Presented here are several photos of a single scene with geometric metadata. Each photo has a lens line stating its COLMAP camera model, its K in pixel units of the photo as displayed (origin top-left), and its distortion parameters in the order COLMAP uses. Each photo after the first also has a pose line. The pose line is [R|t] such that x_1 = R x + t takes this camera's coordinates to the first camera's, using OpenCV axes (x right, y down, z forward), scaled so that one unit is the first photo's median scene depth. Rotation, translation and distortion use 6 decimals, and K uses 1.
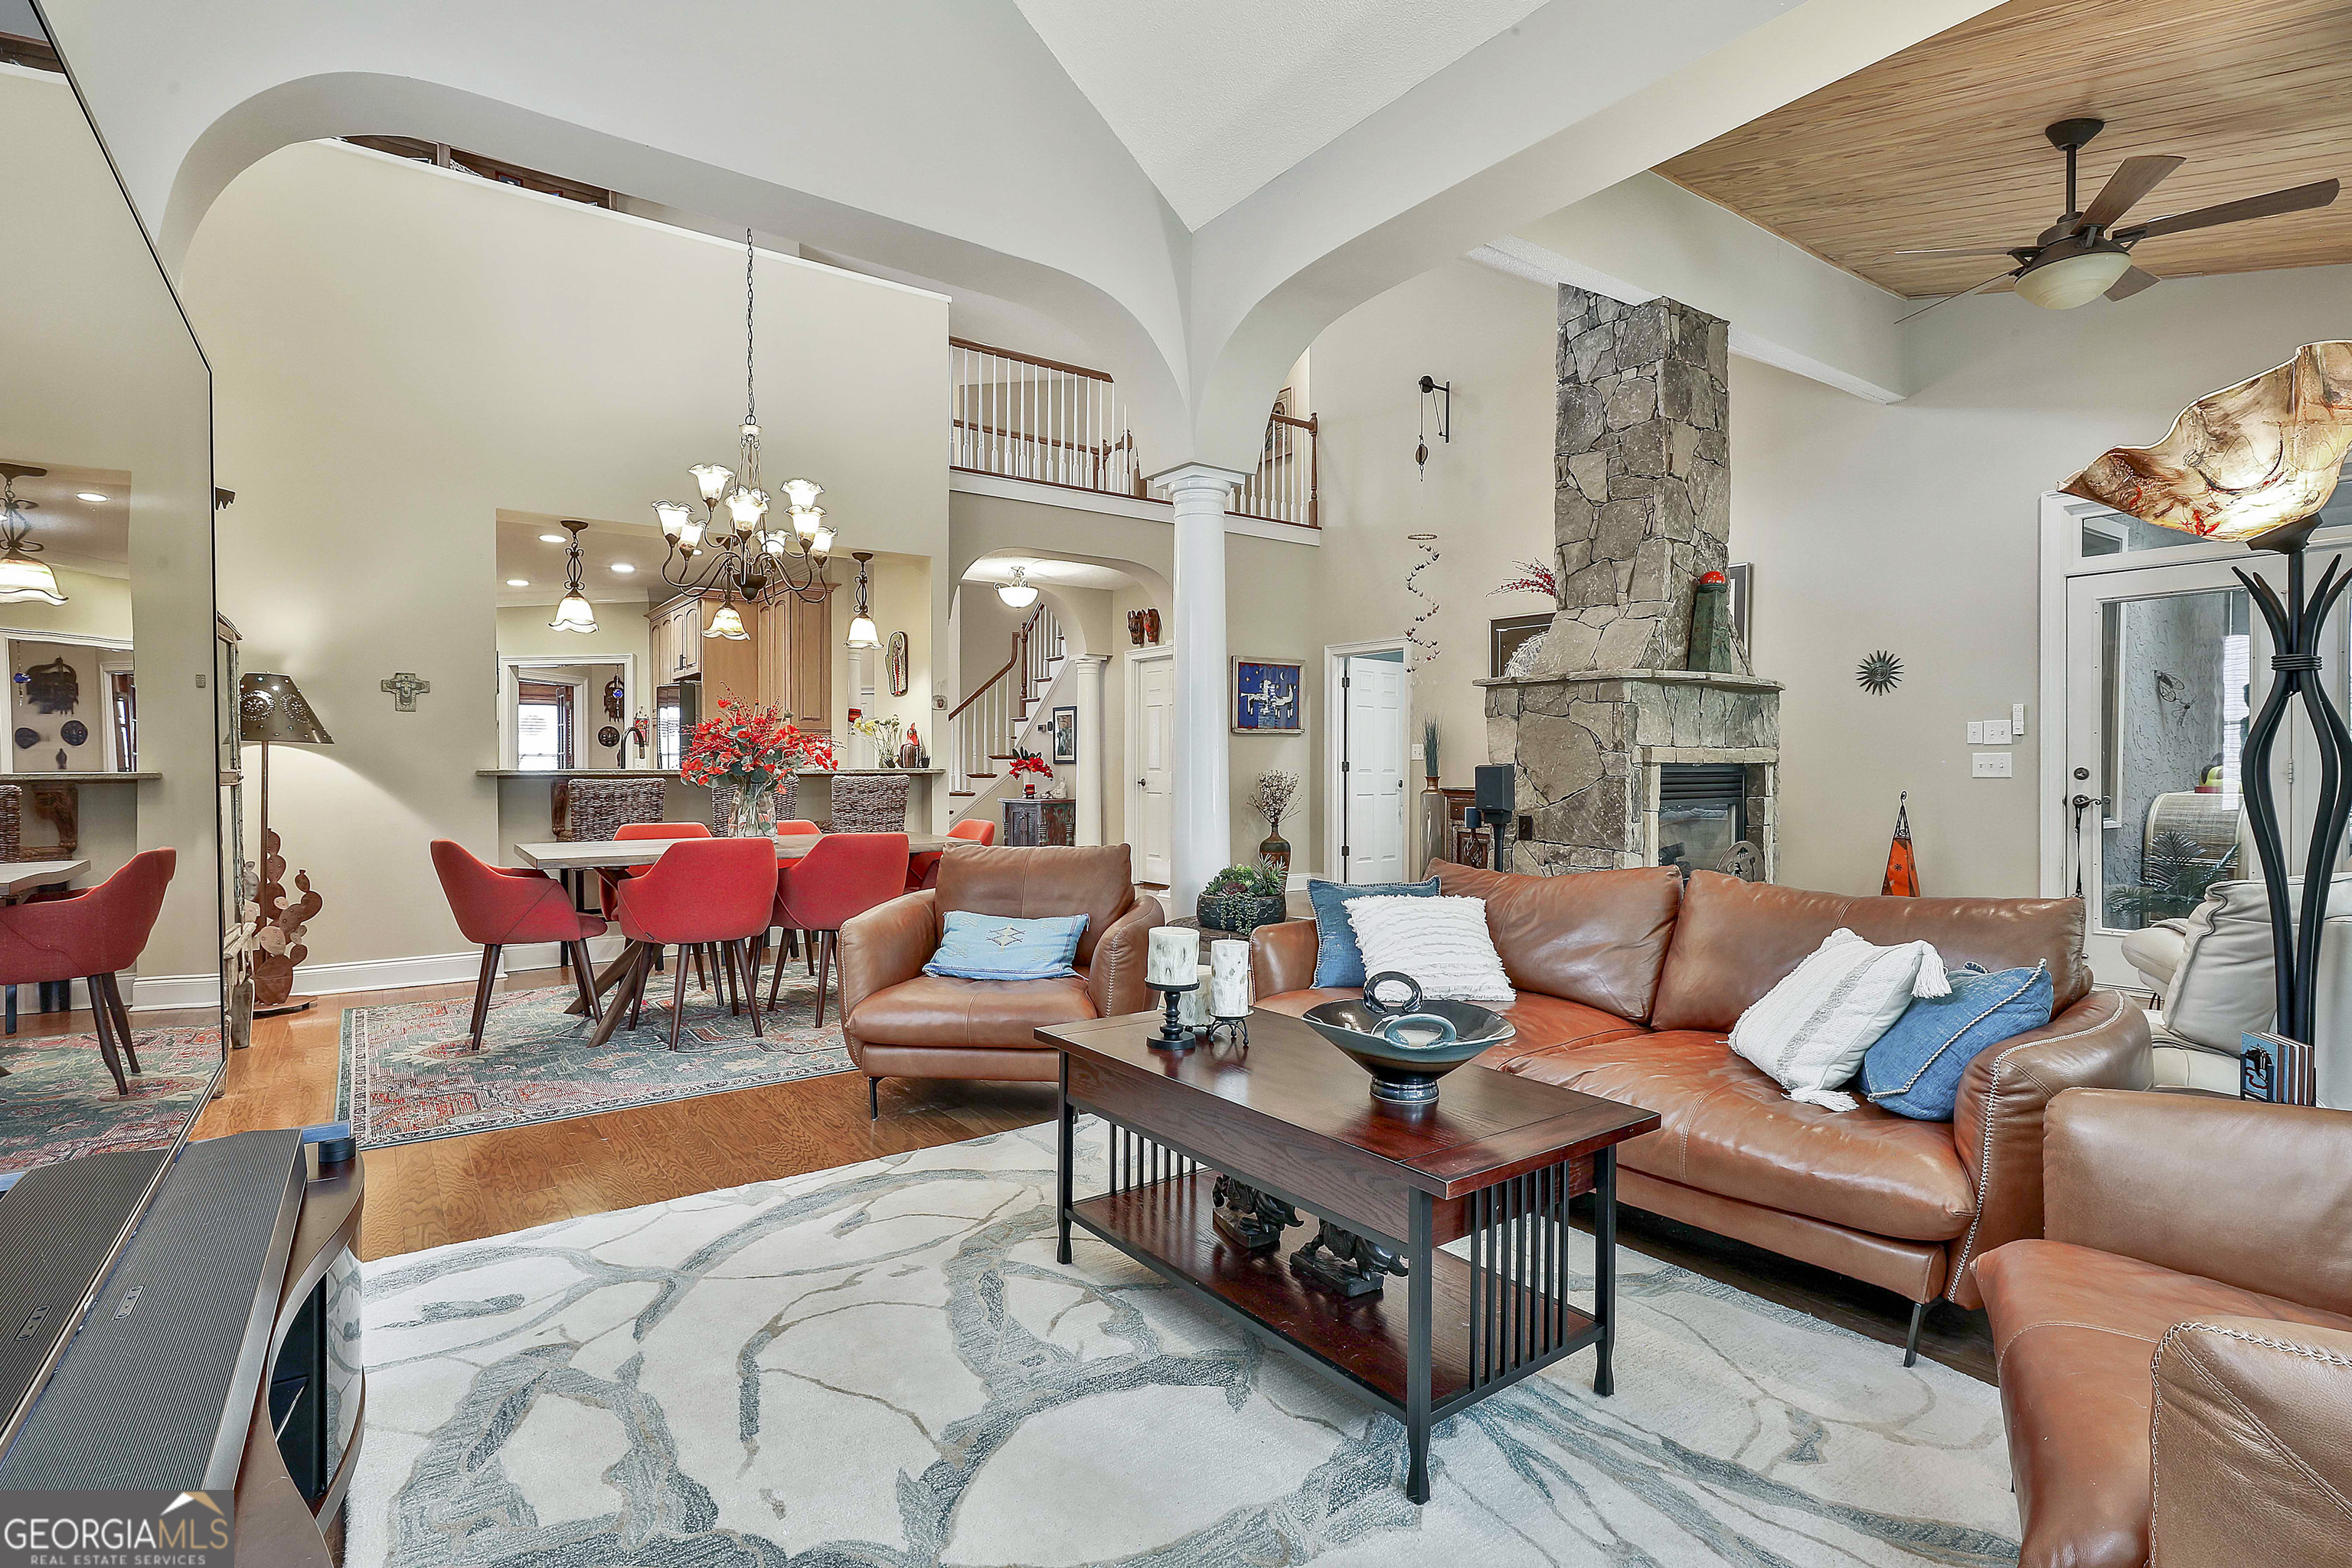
lens RADIAL K [[1142.9, 0, 1179.5], [0, 1142.9, 780.9], [0, 0, 1]] dist [-0.007066, 0.006917]
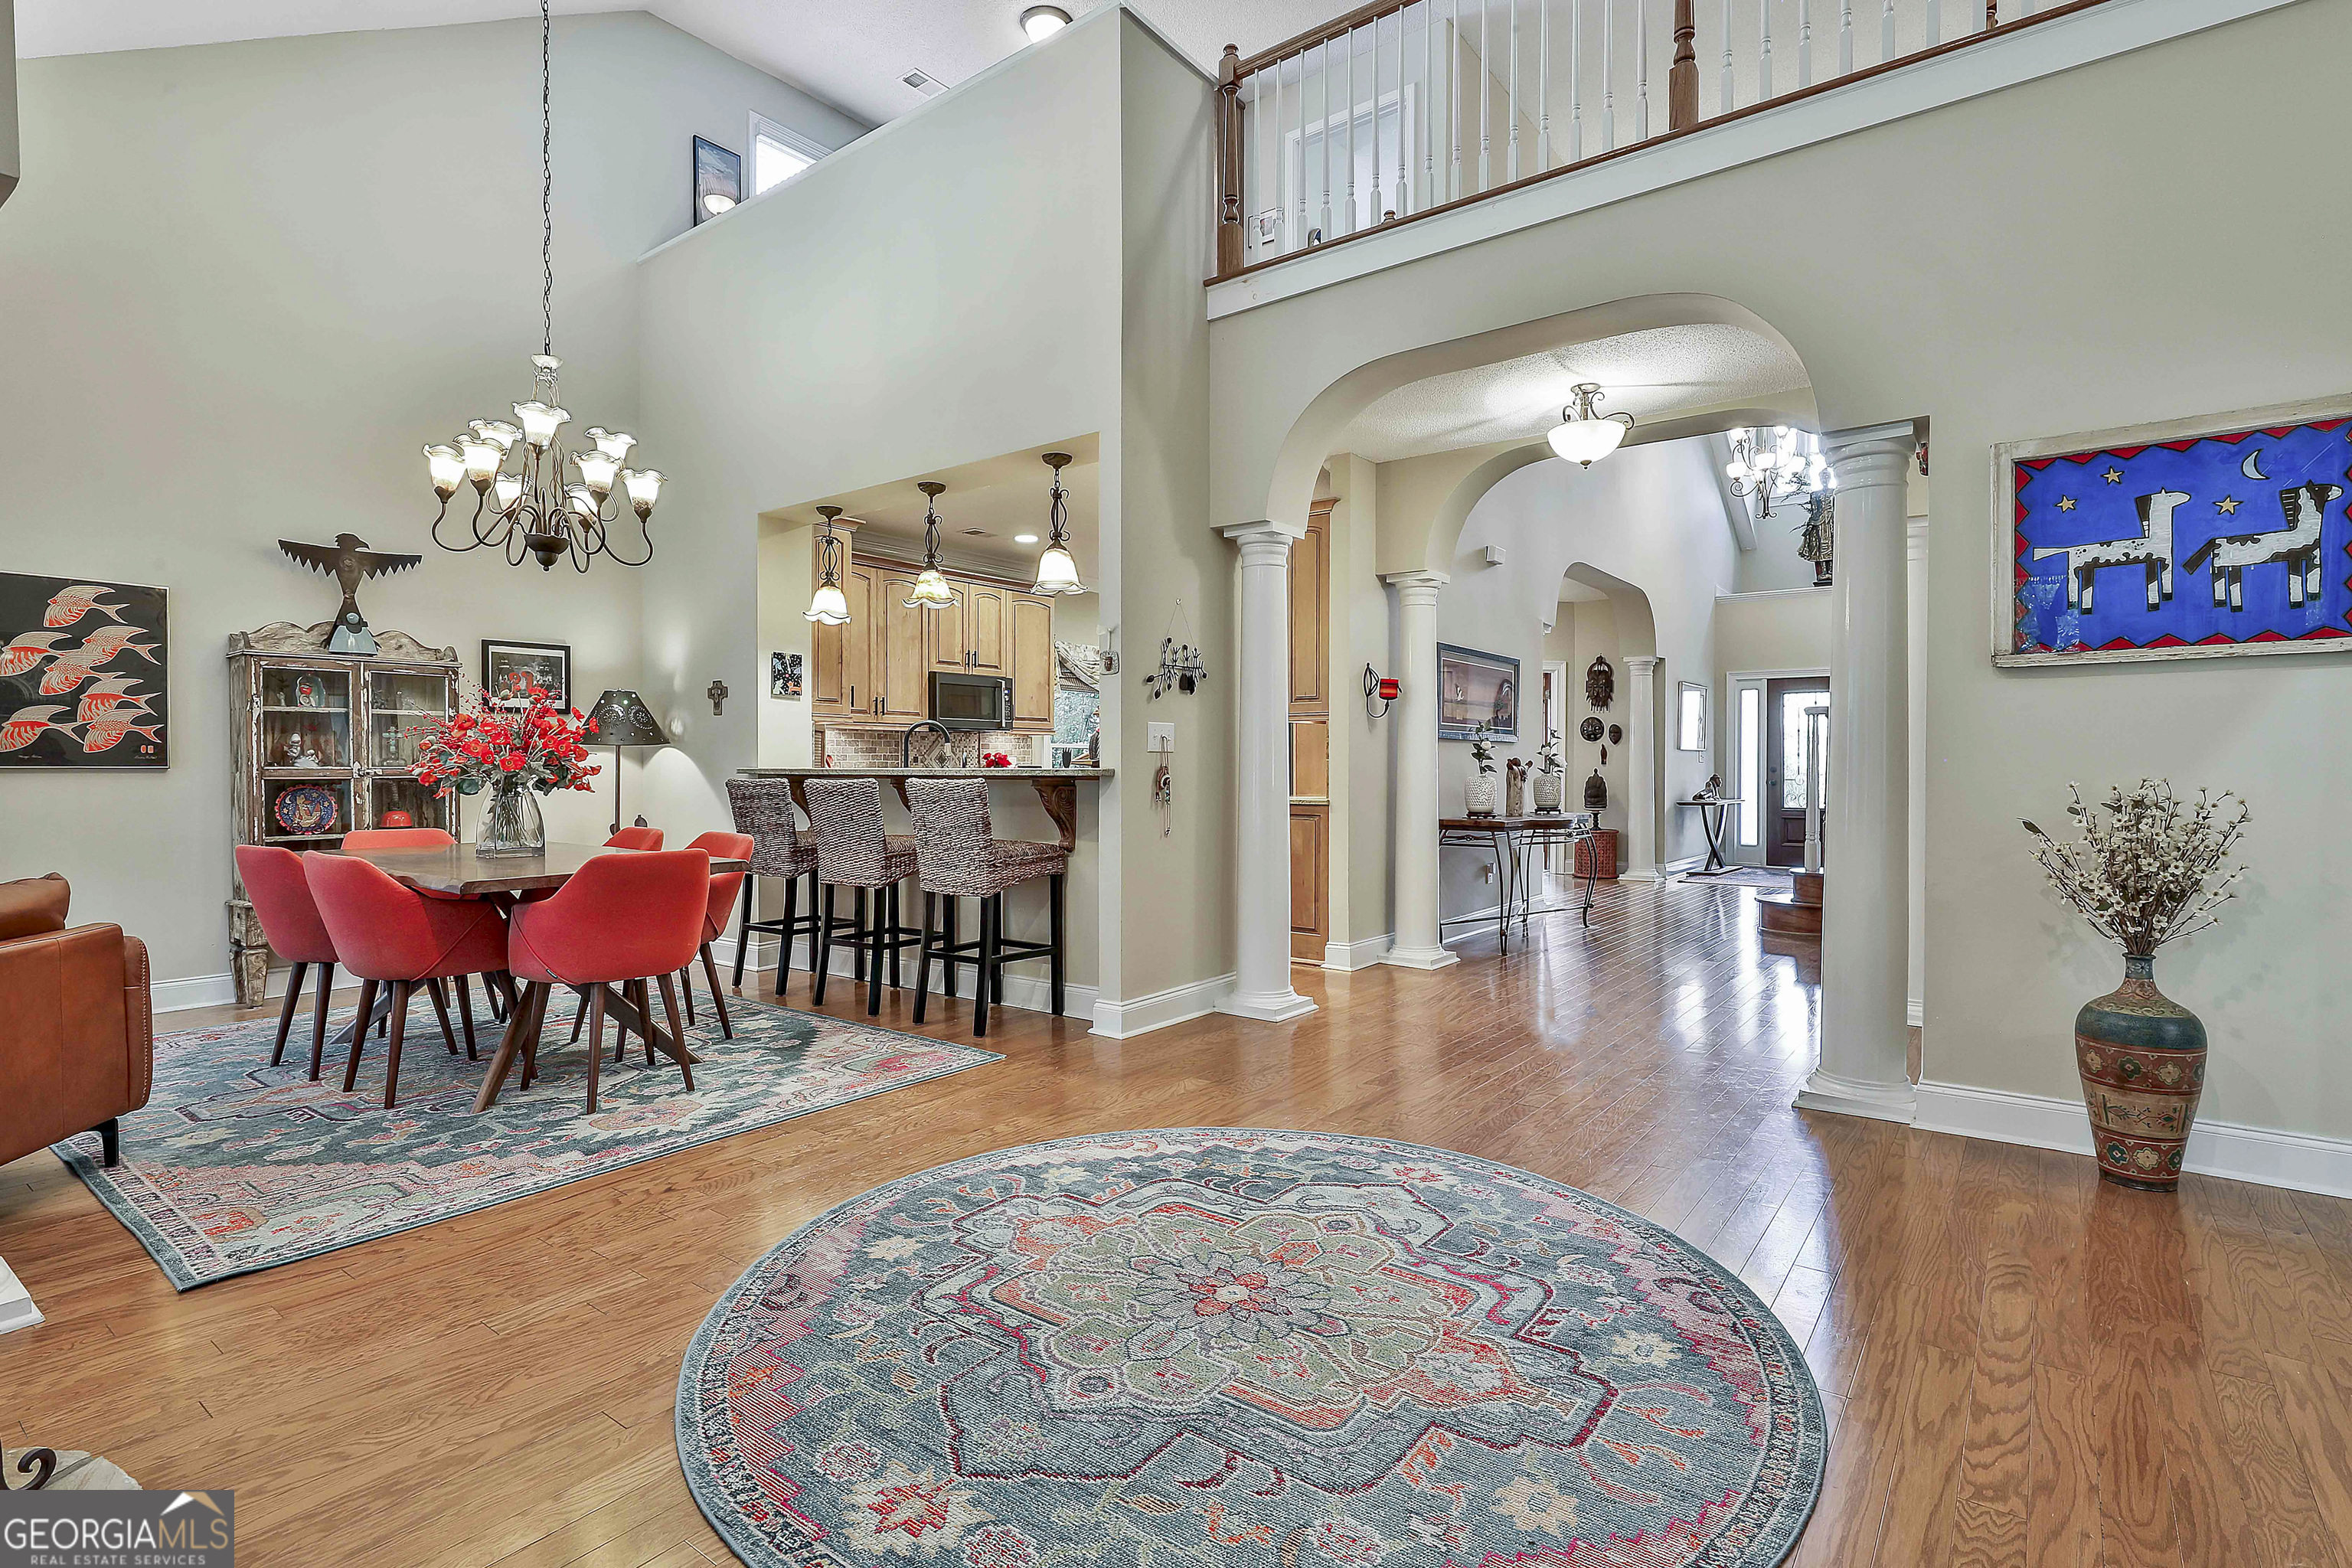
lens RADIAL K [[1142.9, 0, 1179.5], [0, 1142.9, 780.9], [0, 0, 1]] dist [-0.007066, 0.006917]
pose [[0.289397, 0.013999, -0.957107, 0.305441], [-0.012430, 0.999864, 0.010866, -0.008855], [0.957128, 0.008752, 0.289532, 0.660530]]
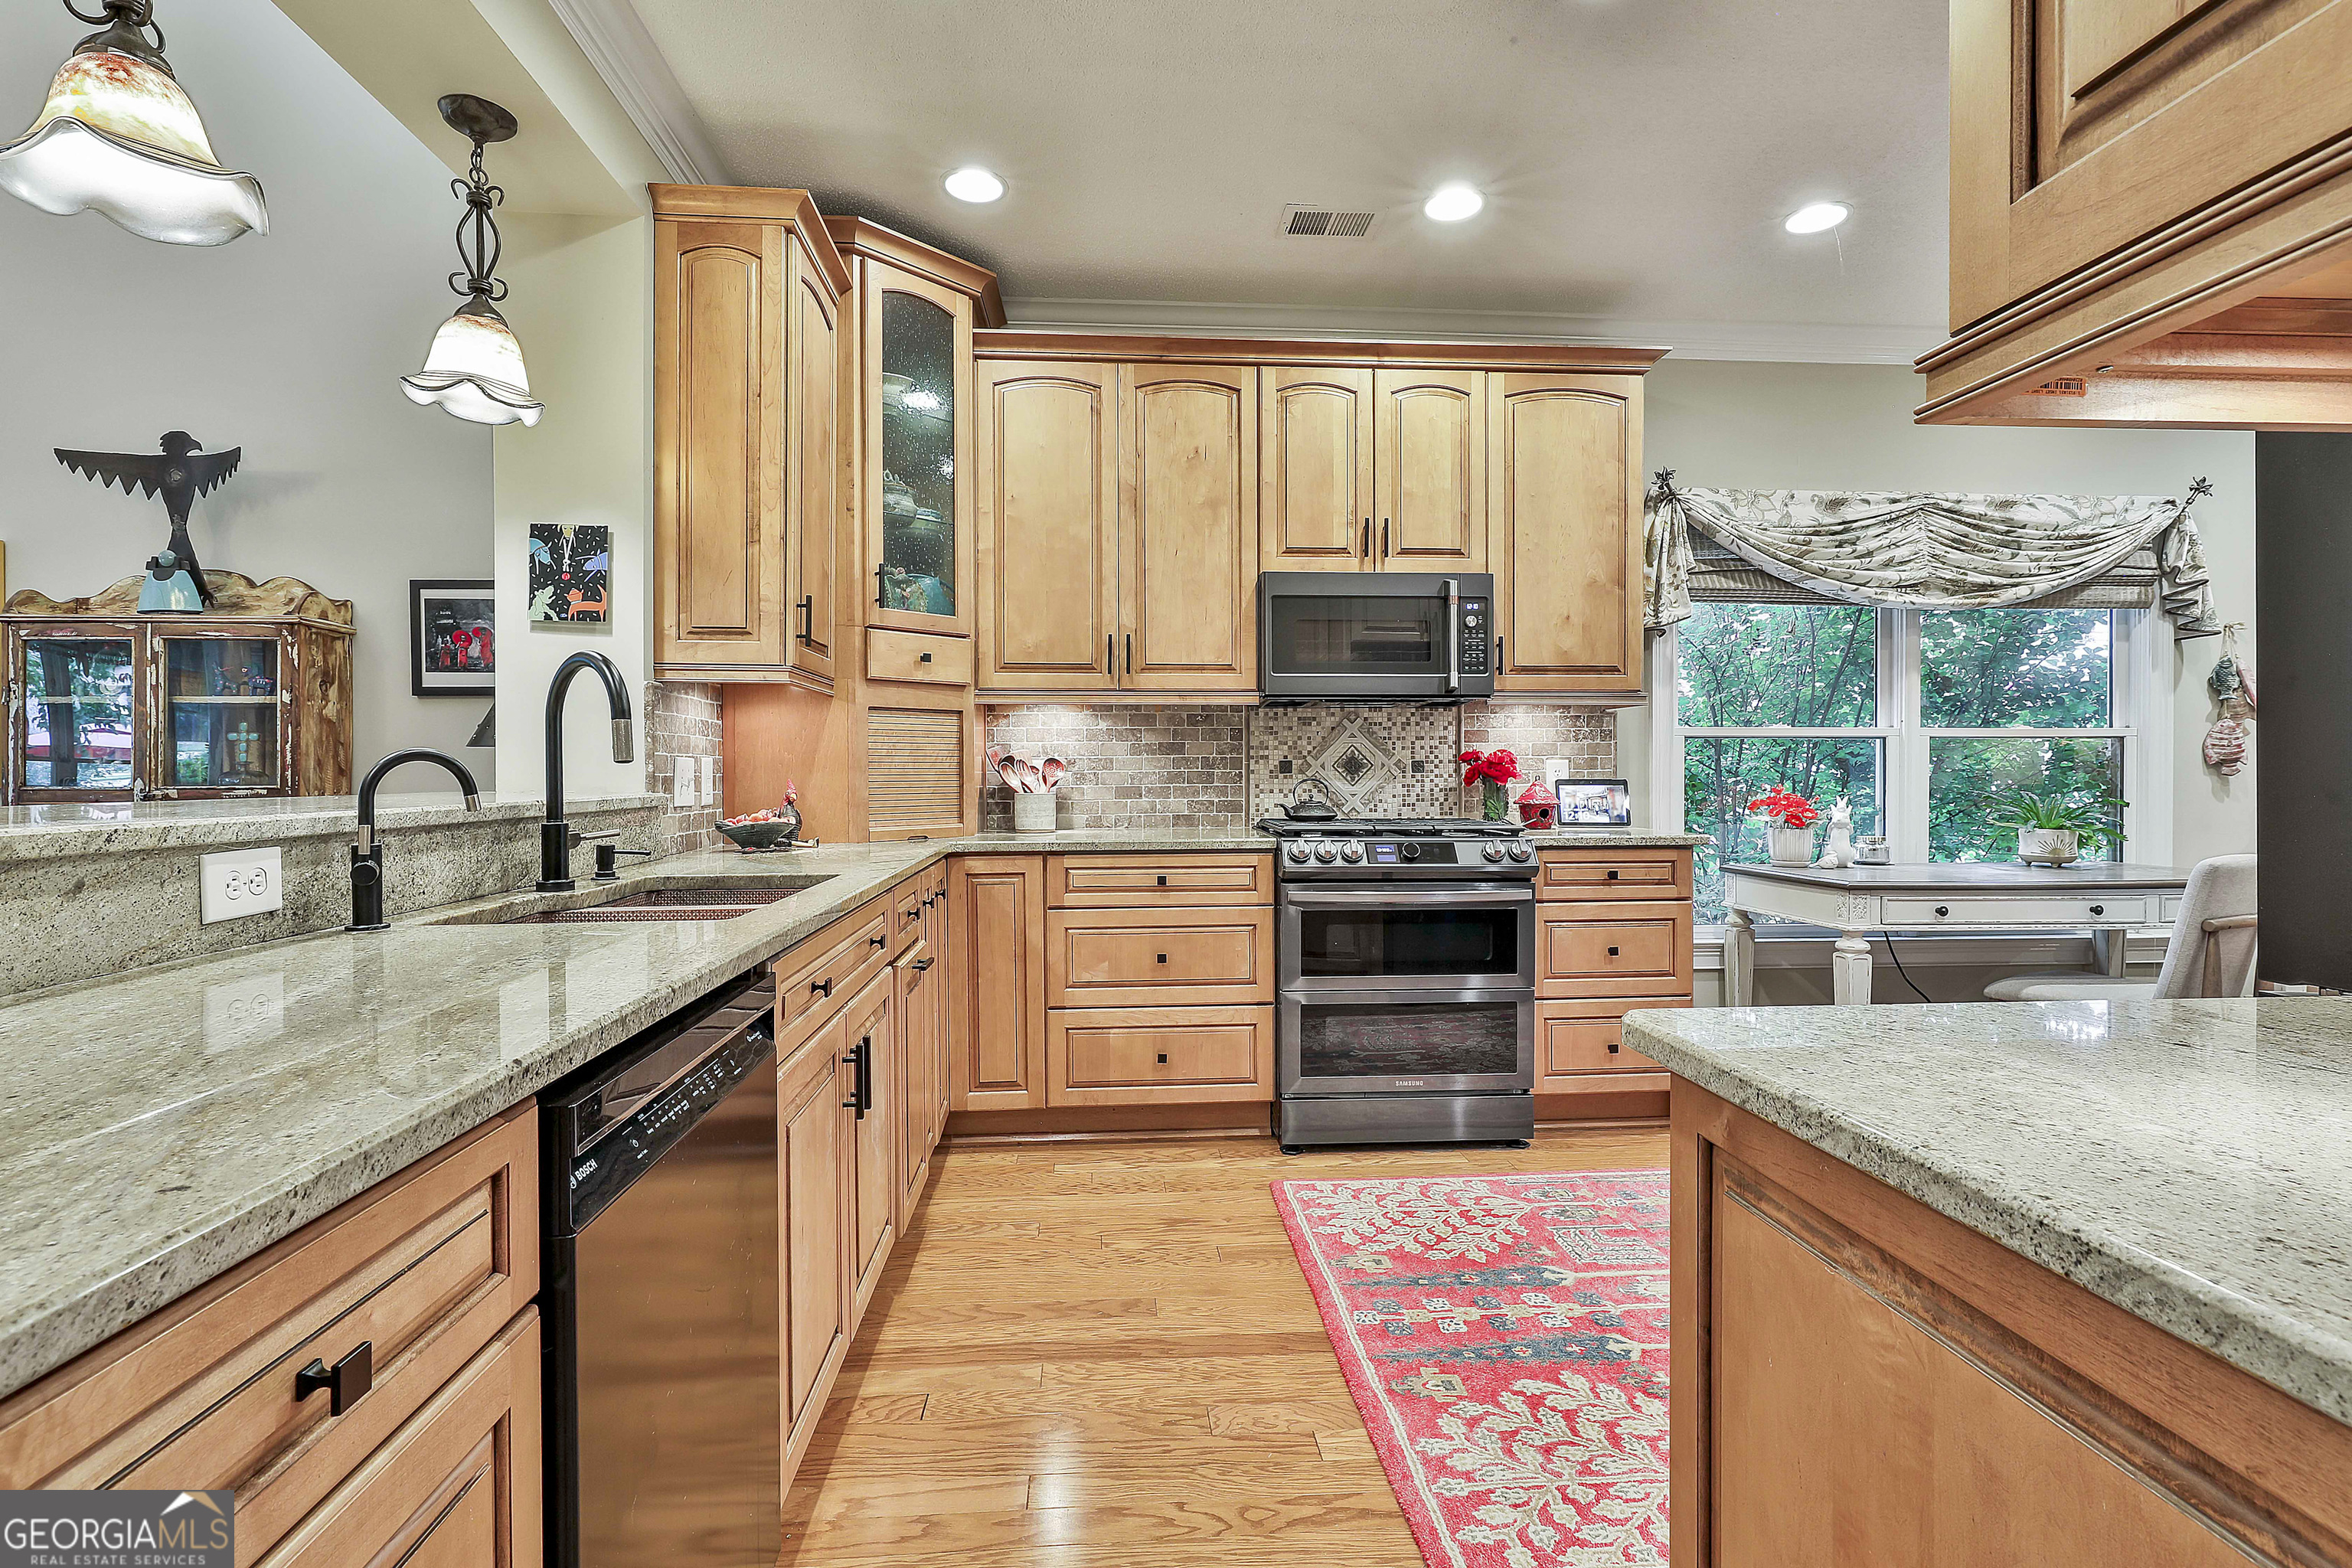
lens RADIAL K [[1124.7, 0, 1175.3], [0, 1124.7, 776.2], [0, 0, 1]] dist [-0.002592, -0.000087]
pose [[-0.524229, 0.007458, -0.851545, -0.224821], [-0.007394, 0.999884, 0.013309, -0.014982], [0.851545, 0.013274, -0.524113, 0.904092]]
